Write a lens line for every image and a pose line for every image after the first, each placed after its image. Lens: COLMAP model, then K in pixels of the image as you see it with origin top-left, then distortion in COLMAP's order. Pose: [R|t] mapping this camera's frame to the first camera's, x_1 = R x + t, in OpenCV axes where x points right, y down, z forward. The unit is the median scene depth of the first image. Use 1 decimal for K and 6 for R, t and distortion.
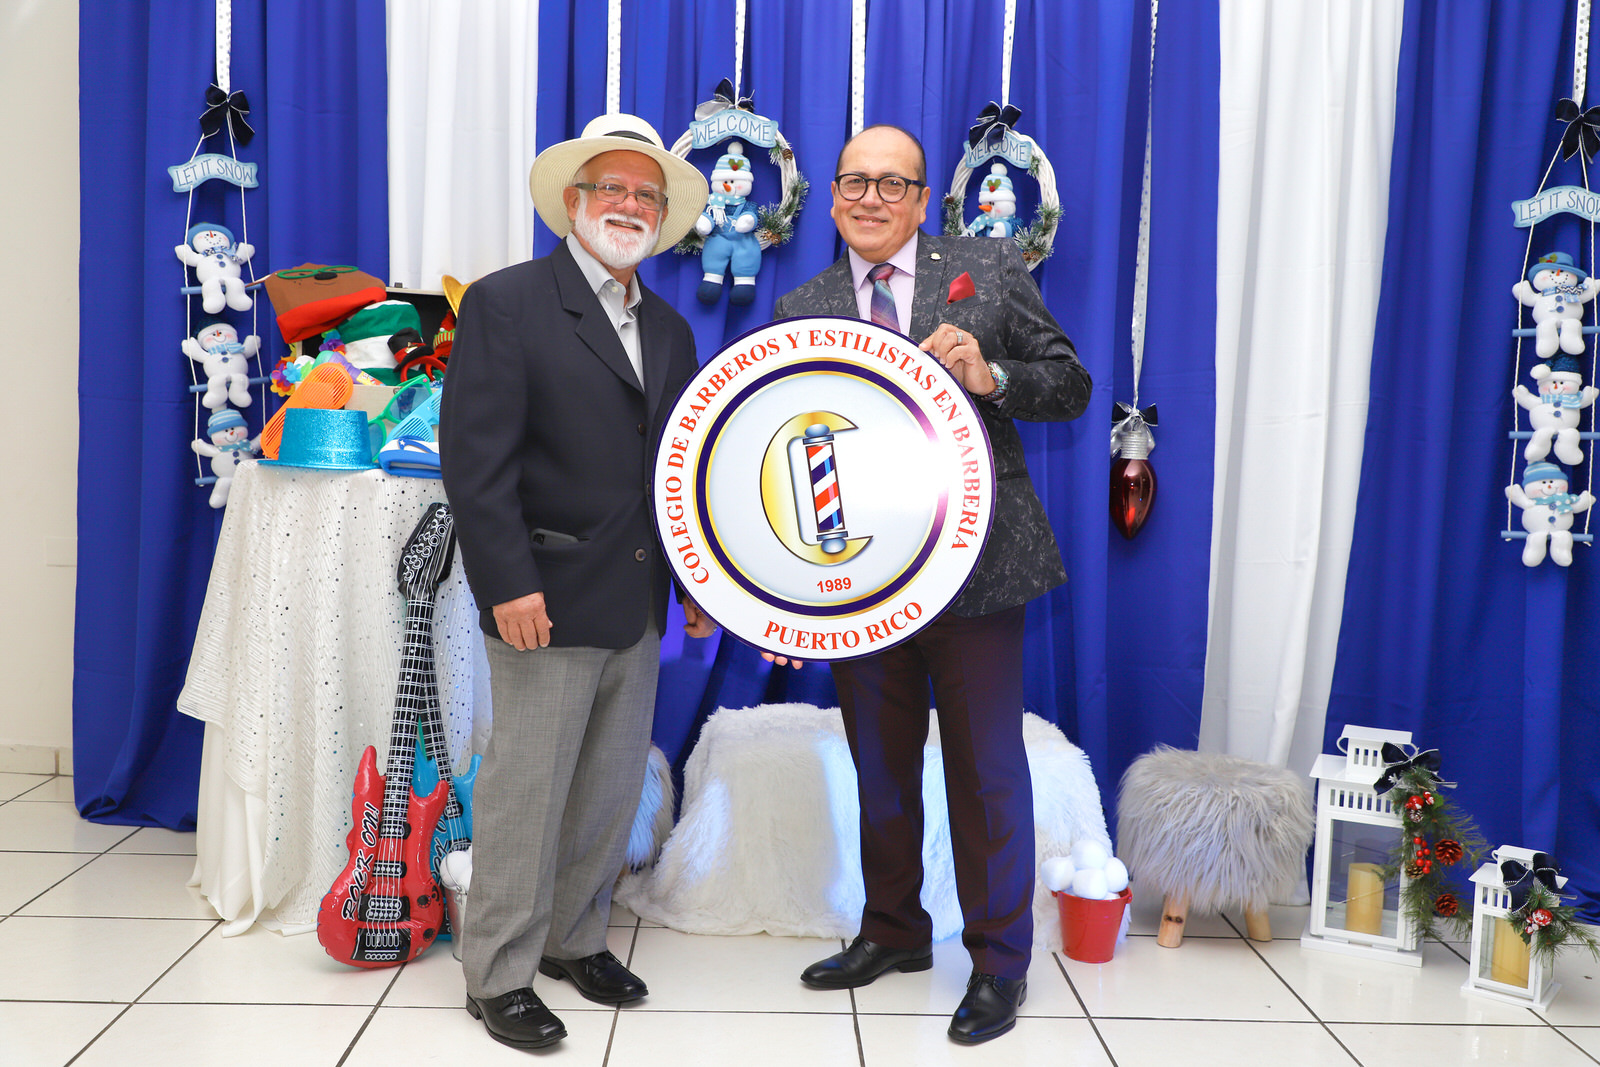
lens RADIAL K [[1407.0, 0, 763.5], [0, 1407.0, 555.7], [0, 0, 1]] dist [0.006901, -0.017010]
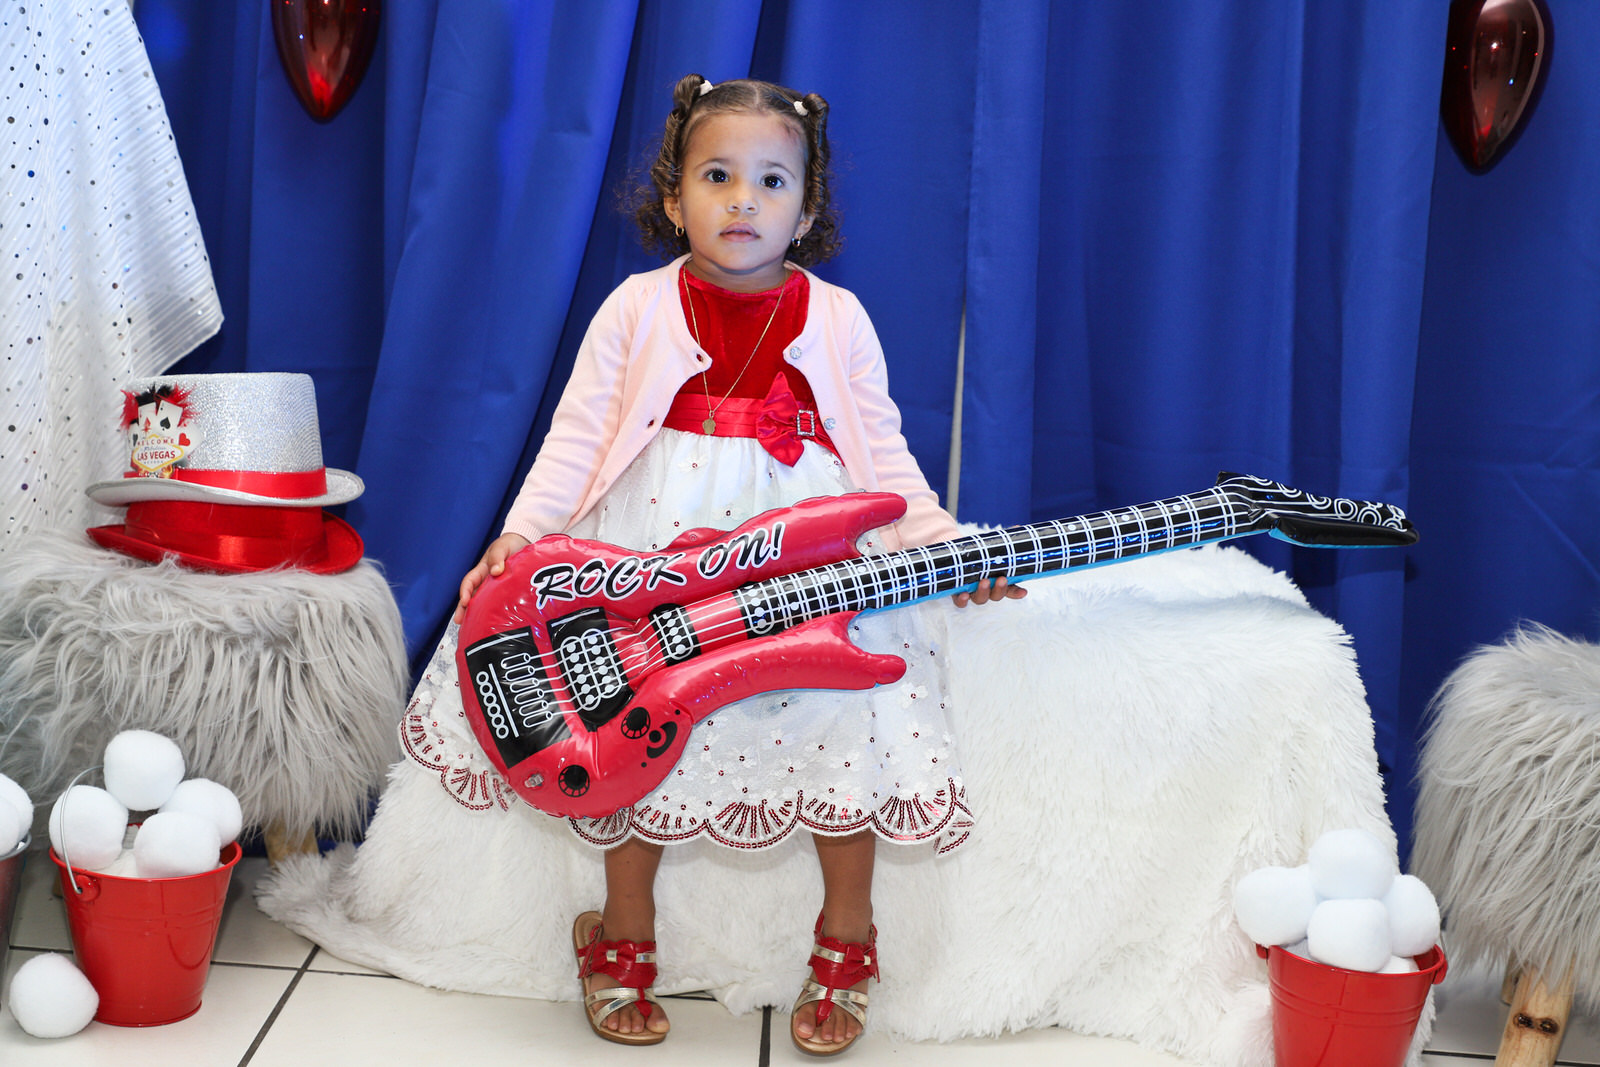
lens RADIAL K [[1600.4, 0, 827.0], [0, 1600.4, 635.6], [0, 0, 1]] dist [-0.001333, 0.000000]
pose [[0.998416, 0.052245, -0.020900, 0.076324], [-0.050547, 0.995913, 0.074846, 0.110697], [0.024725, -0.073671, 0.996976, 0.499237]]
